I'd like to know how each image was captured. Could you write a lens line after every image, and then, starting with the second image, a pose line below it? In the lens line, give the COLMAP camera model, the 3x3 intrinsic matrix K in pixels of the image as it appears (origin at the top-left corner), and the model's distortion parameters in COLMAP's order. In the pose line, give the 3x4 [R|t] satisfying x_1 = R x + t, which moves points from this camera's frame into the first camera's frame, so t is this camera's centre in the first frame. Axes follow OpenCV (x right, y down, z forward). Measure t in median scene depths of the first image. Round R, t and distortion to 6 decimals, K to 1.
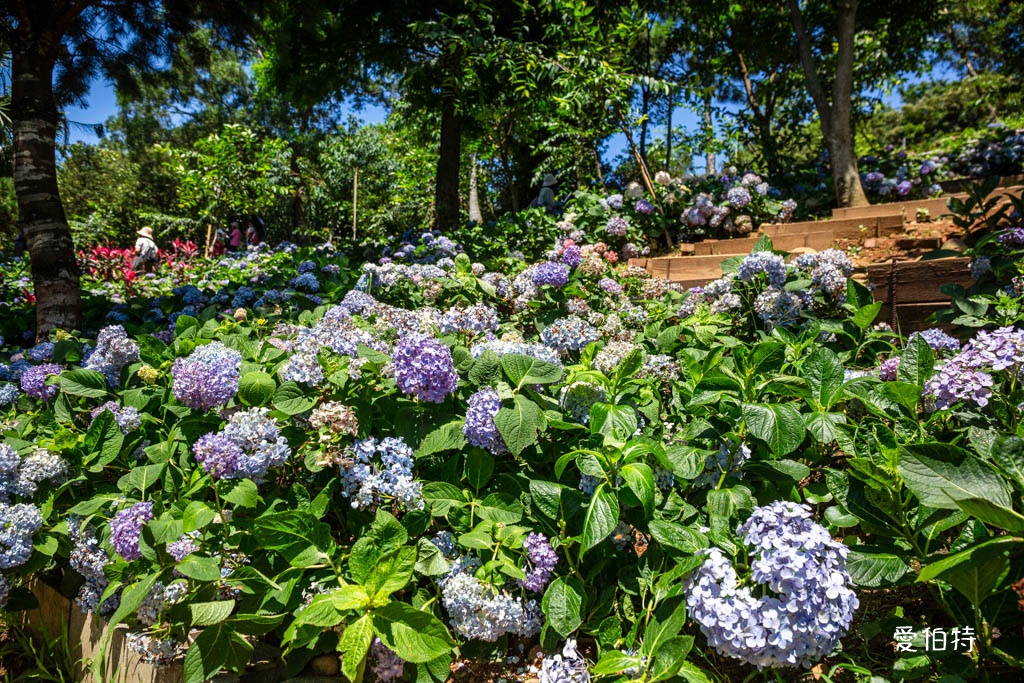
lens RADIAL K [[780.2, 0, 512.0], [0, 780.2, 341.5], [0, 0, 1]] dist [0.008410, 0.087836]
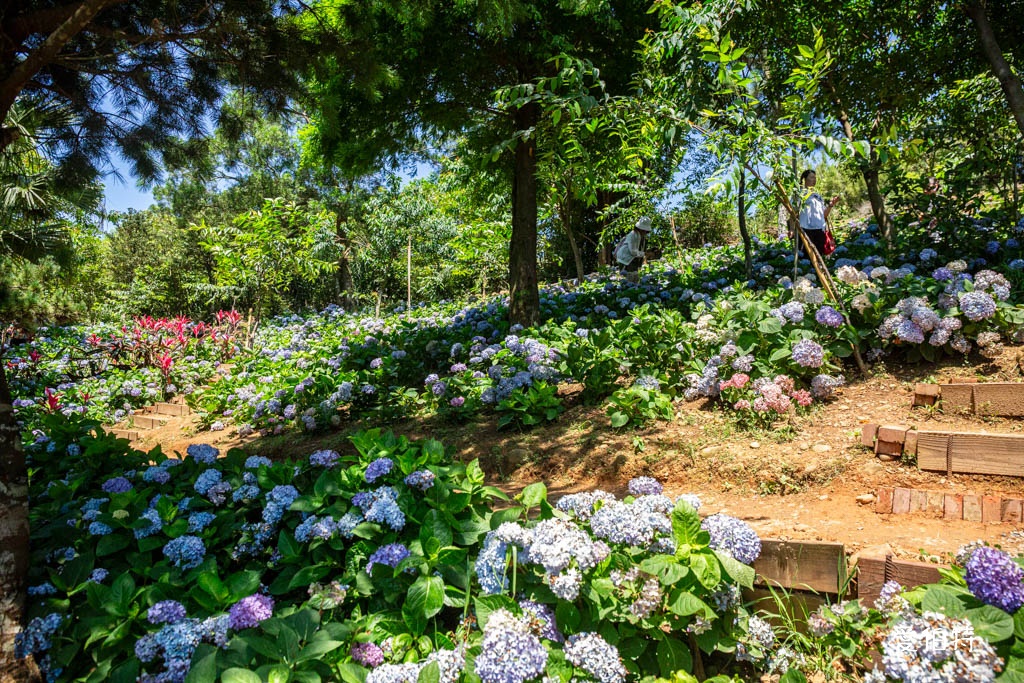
lens RADIAL K [[687.0, 0, 512.0], [0, 687.0, 341.5], [0, 0, 1]] dist [0.000249, 0.004307]
pose [[0.999549, -0.020006, -0.022388, -0.070443], [0.019504, 0.999558, -0.022428, -0.088599], [0.022827, 0.021981, 0.999498, 0.223925]]
